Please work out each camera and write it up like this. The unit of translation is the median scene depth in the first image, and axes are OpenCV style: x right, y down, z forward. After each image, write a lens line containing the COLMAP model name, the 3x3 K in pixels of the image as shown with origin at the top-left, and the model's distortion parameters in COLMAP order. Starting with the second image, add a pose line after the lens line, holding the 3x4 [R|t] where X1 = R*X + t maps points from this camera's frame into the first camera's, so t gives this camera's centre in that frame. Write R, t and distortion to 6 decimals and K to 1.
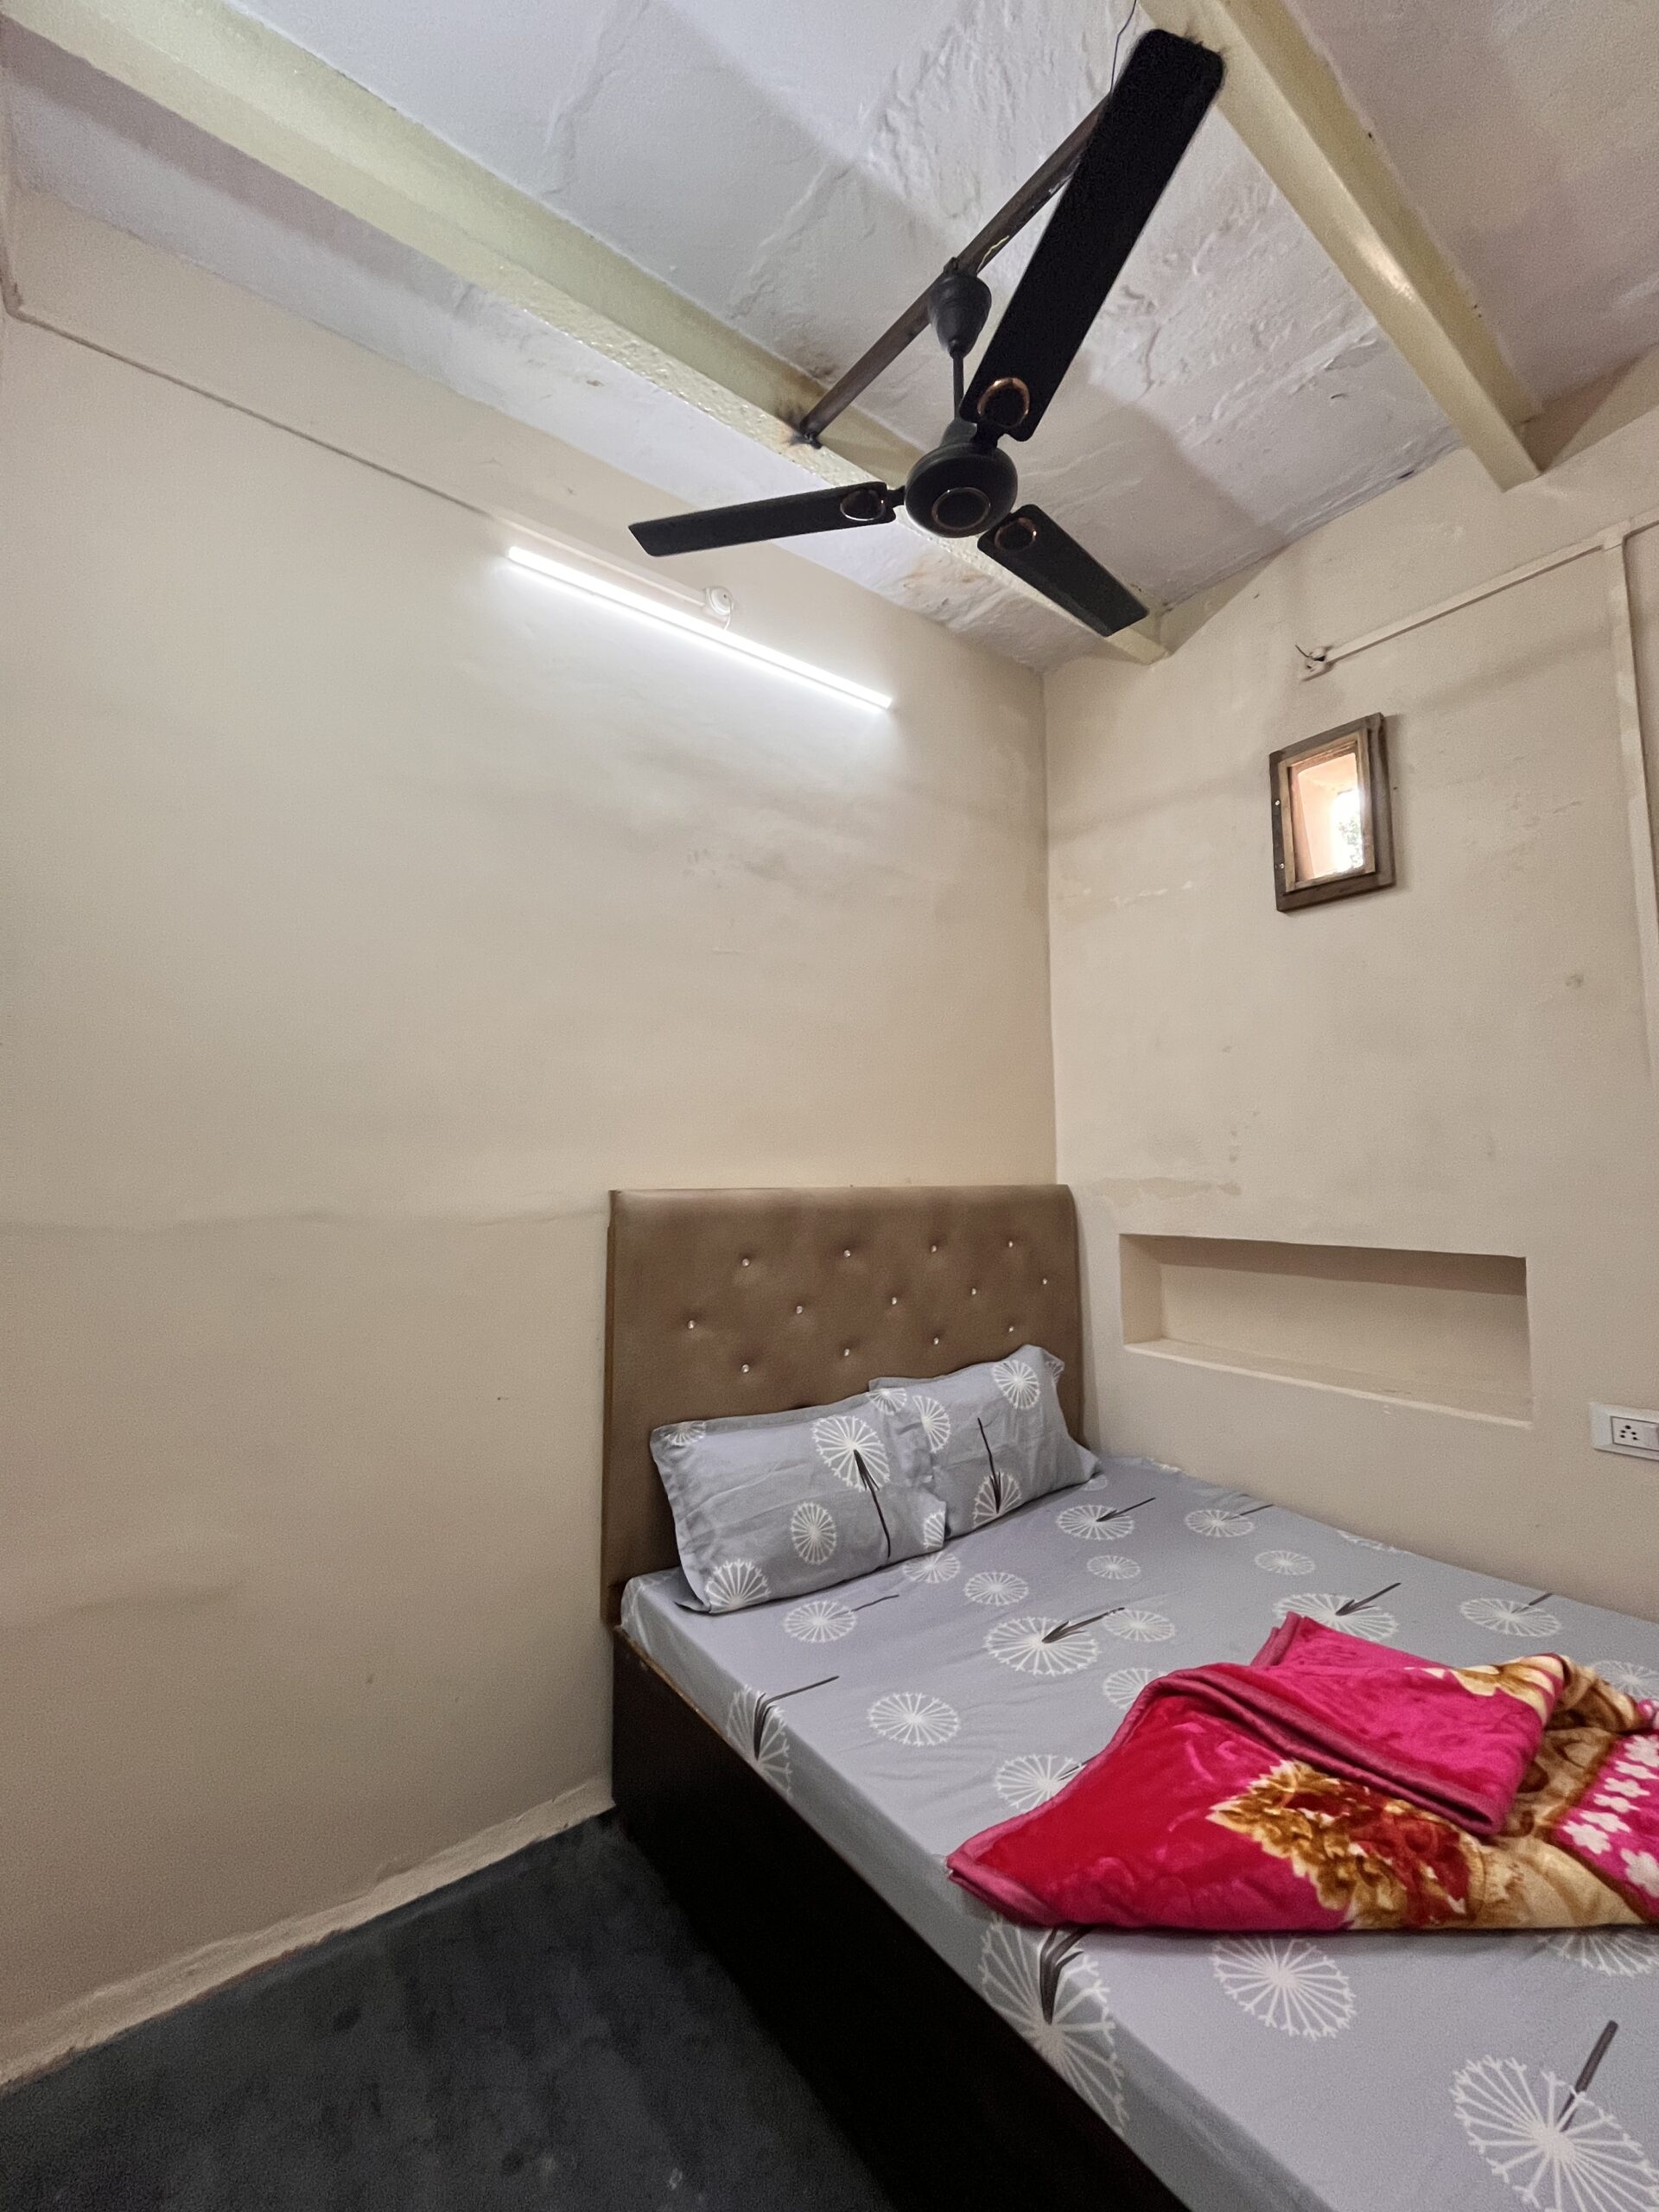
lens RADIAL K [[891.3, 0, 823.4], [0, 891.3, 1095.8], [0, 0, 1]] dist [-0.001996, -0.000216]
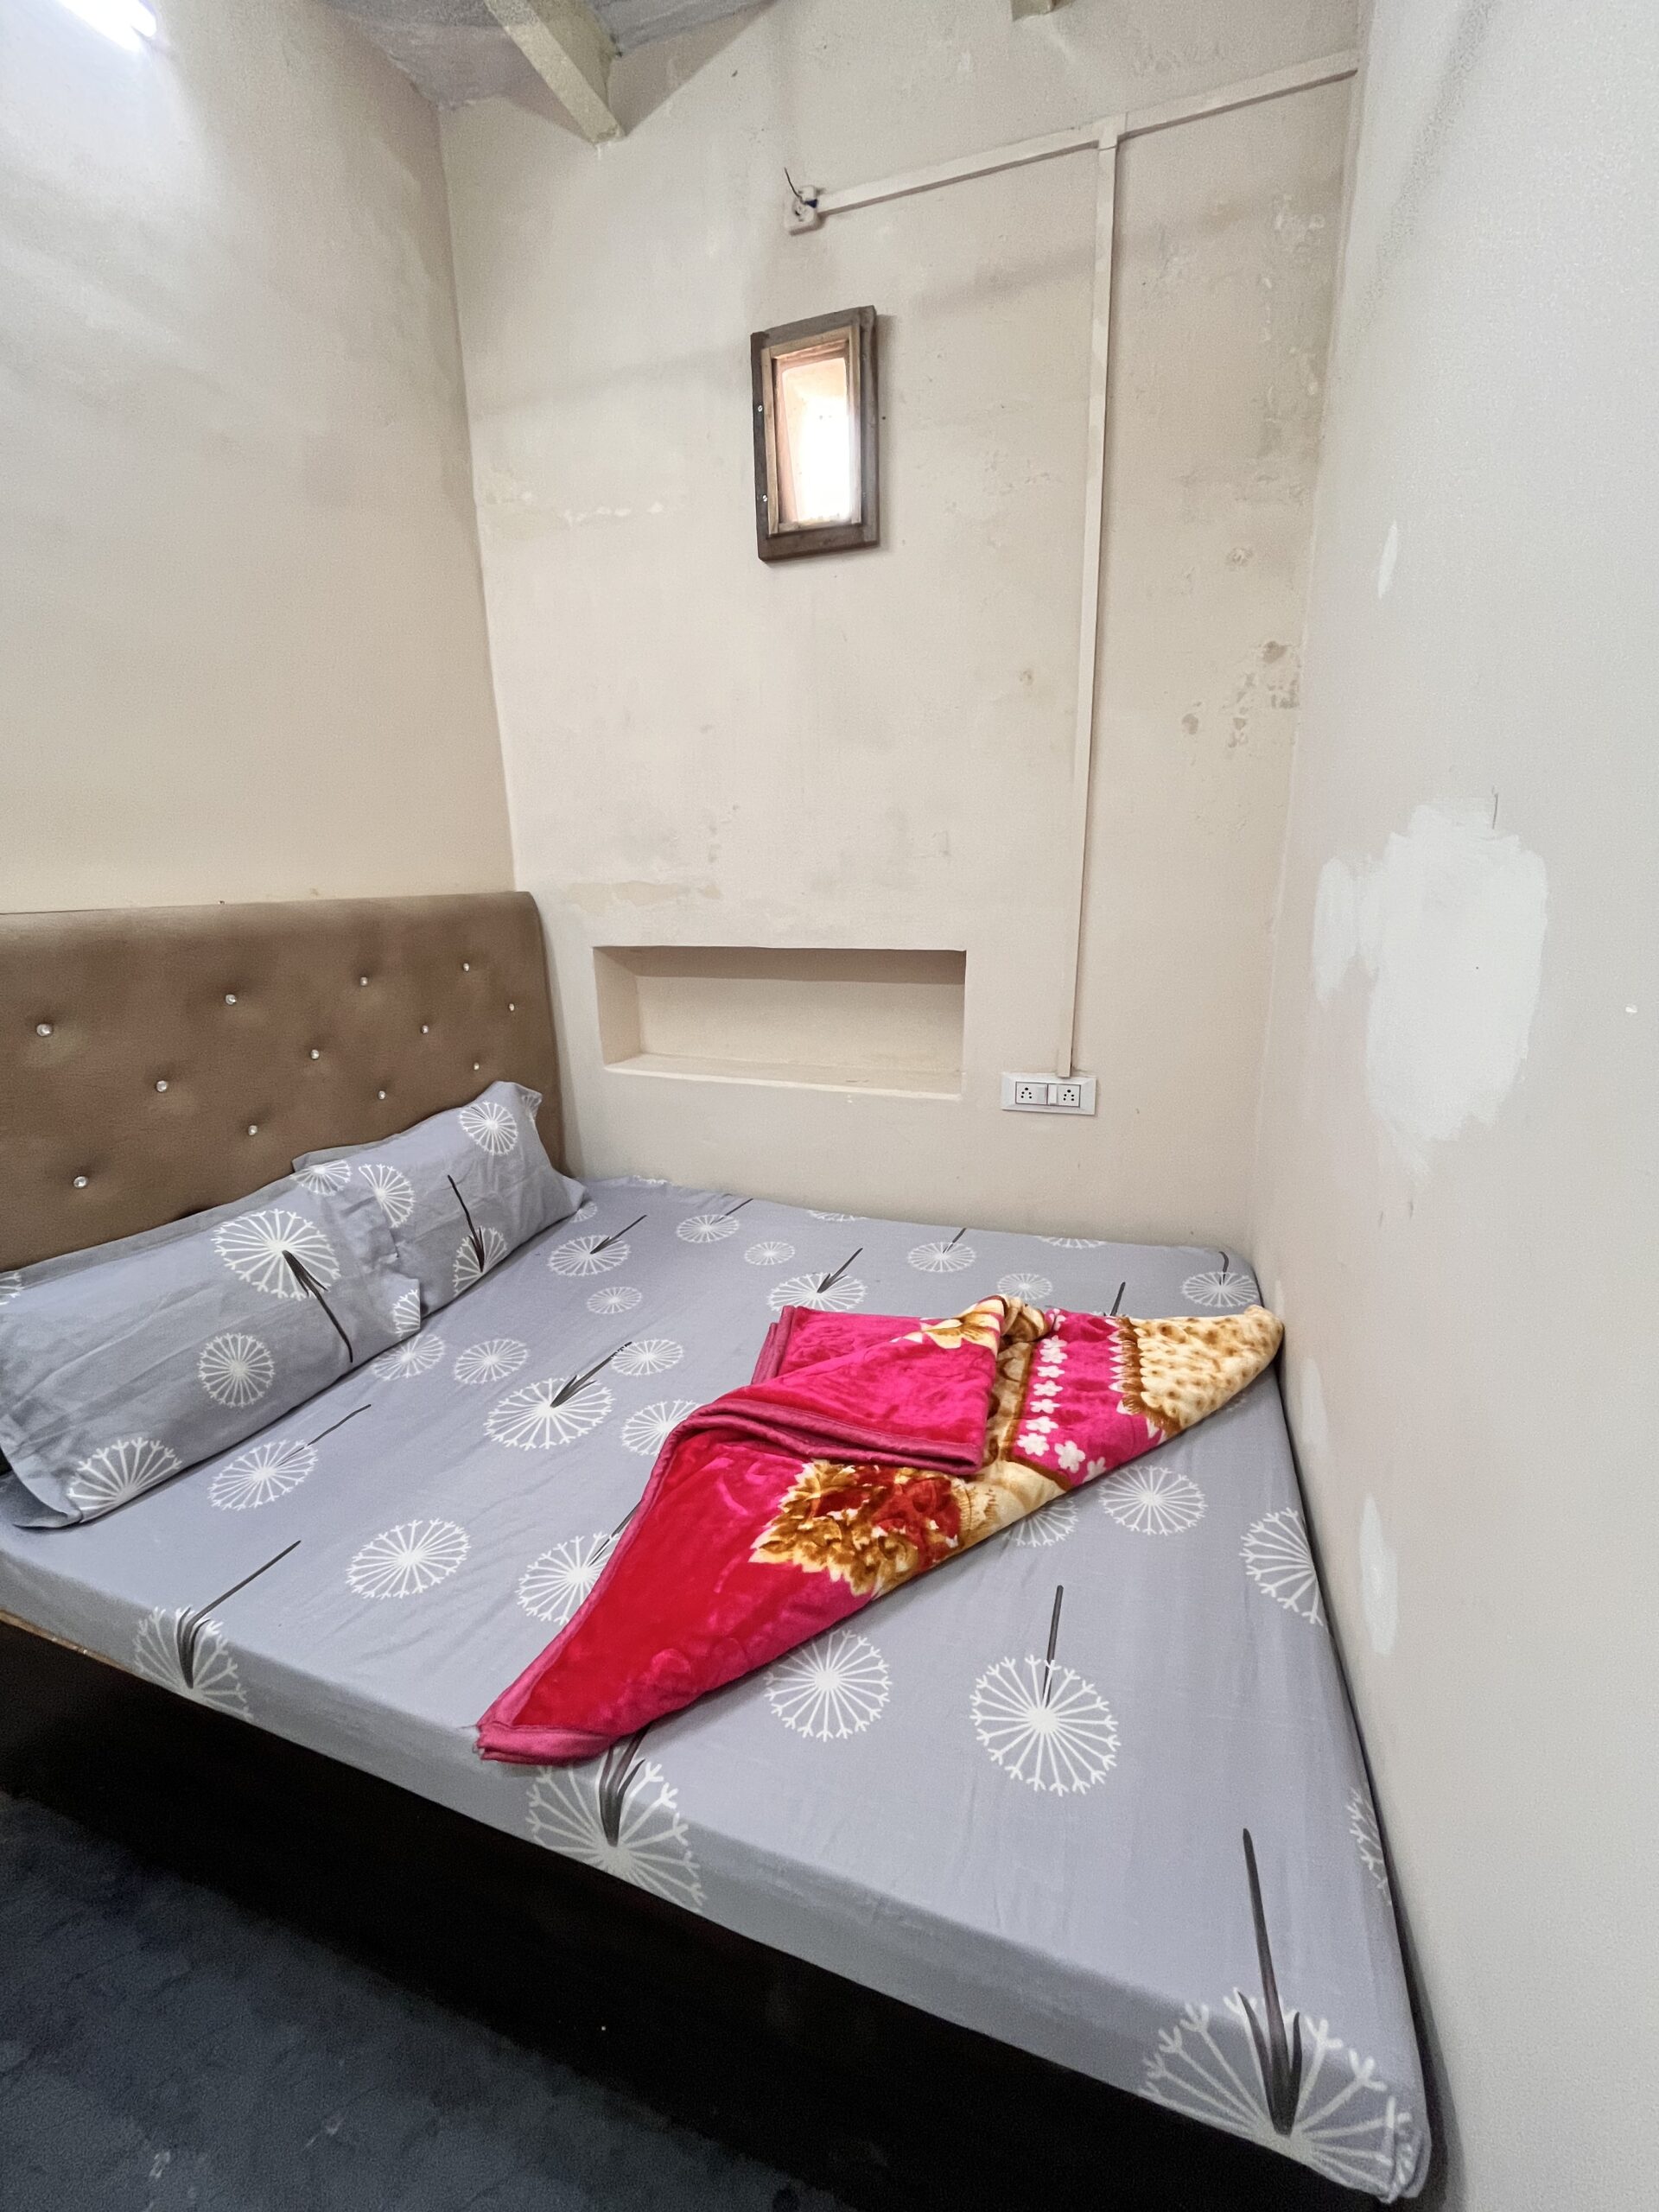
lens RADIAL K [[891.3, 0, 823.4], [0, 891.3, 1095.8], [0, 0, 1]] dist [-0.001996, -0.000216]
pose [[0.827559, -0.150014, 0.540964, 0.027908], [-0.033523, 0.948709, 0.314369, 0.013292], [-0.560377, -0.278294, 0.780083, 0.197843]]
